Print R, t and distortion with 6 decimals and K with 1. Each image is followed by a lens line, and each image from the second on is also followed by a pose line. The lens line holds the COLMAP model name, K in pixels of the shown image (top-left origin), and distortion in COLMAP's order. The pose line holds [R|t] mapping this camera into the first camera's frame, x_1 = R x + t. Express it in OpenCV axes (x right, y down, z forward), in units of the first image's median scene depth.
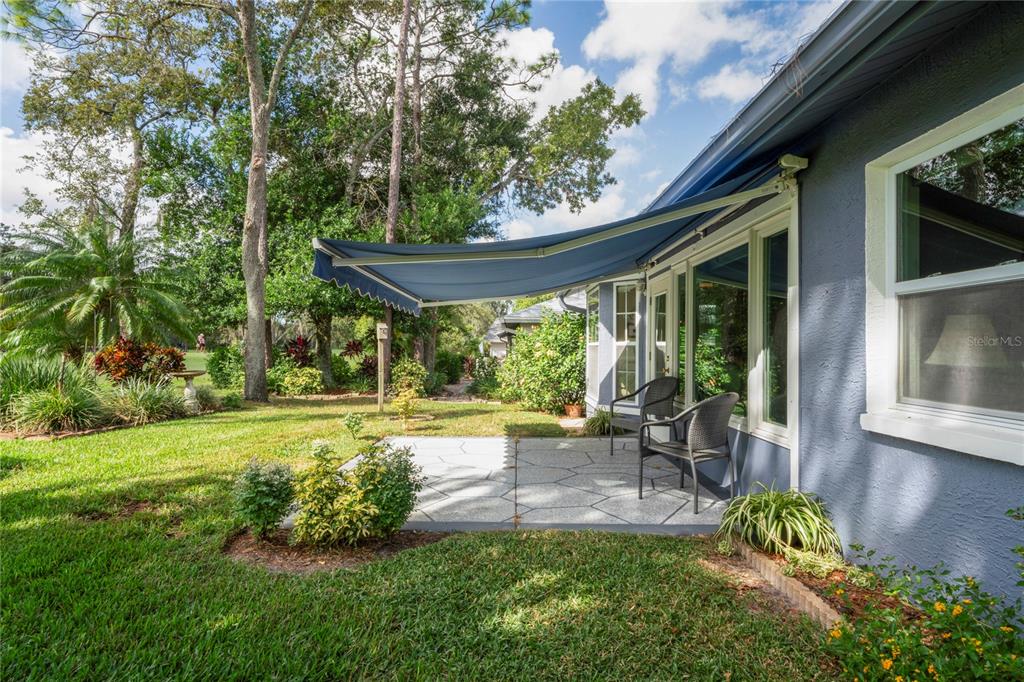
lens RADIAL K [[531.8, 0, 508.4], [0, 531.8, 337.9], [0, 0, 1]] dist [-0.004332, 0.003036]
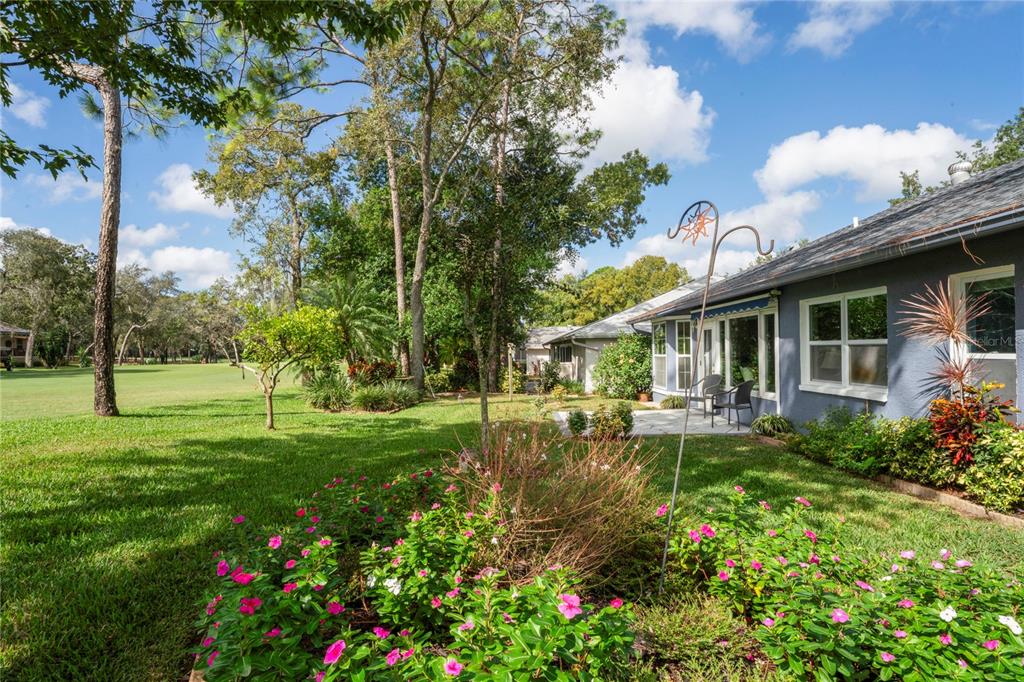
lens RADIAL K [[531.8, 0, 508.4], [0, 531.8, 337.9], [0, 0, 1]] dist [-0.004332, 0.003036]
pose [[0.999815, -0.019223, 0.000742, -0.203598], [0.019226, 0.999807, -0.004045, -0.029689], [-0.000664, 0.004059, 0.999992, -0.418405]]
